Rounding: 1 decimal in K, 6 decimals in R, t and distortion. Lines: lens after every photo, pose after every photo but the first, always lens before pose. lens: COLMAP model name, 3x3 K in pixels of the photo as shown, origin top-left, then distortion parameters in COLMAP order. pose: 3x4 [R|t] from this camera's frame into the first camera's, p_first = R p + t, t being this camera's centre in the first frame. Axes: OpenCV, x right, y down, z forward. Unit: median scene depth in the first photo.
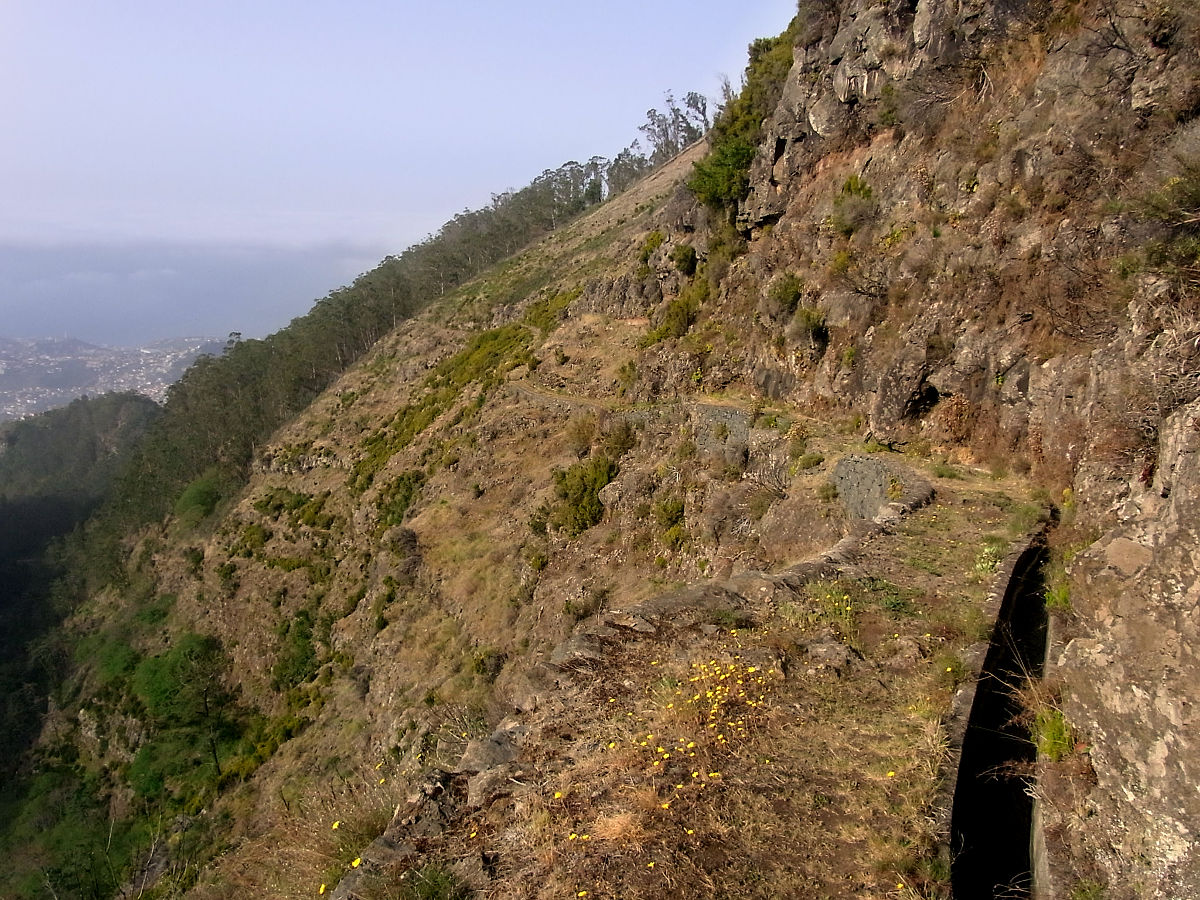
lens RADIAL K [[981.7, 0, 600.1], [0, 981.7, 450.6], [0, 0, 1]] dist [-0.003641, -0.002746]
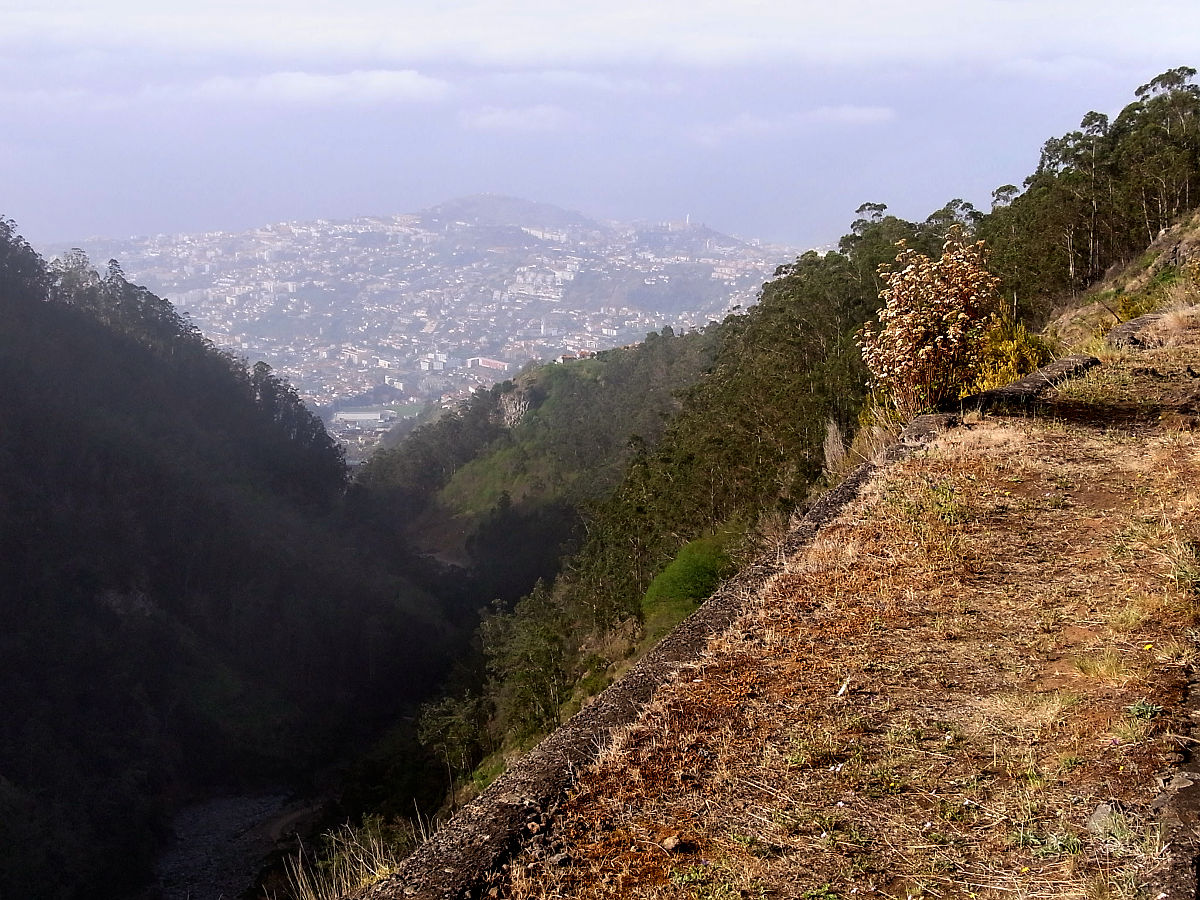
lens RADIAL K [[1737.6, 0, 596.2], [0, 1737.6, 453.5], [0, 0, 1]] dist [0.054731, 0.000000]
pose [[0.818033, 0.108292, -0.564886, -0.012191], [-0.109100, 0.993500, 0.032468, -0.012236], [0.564730, 0.035069, 0.824530, 0.172030]]
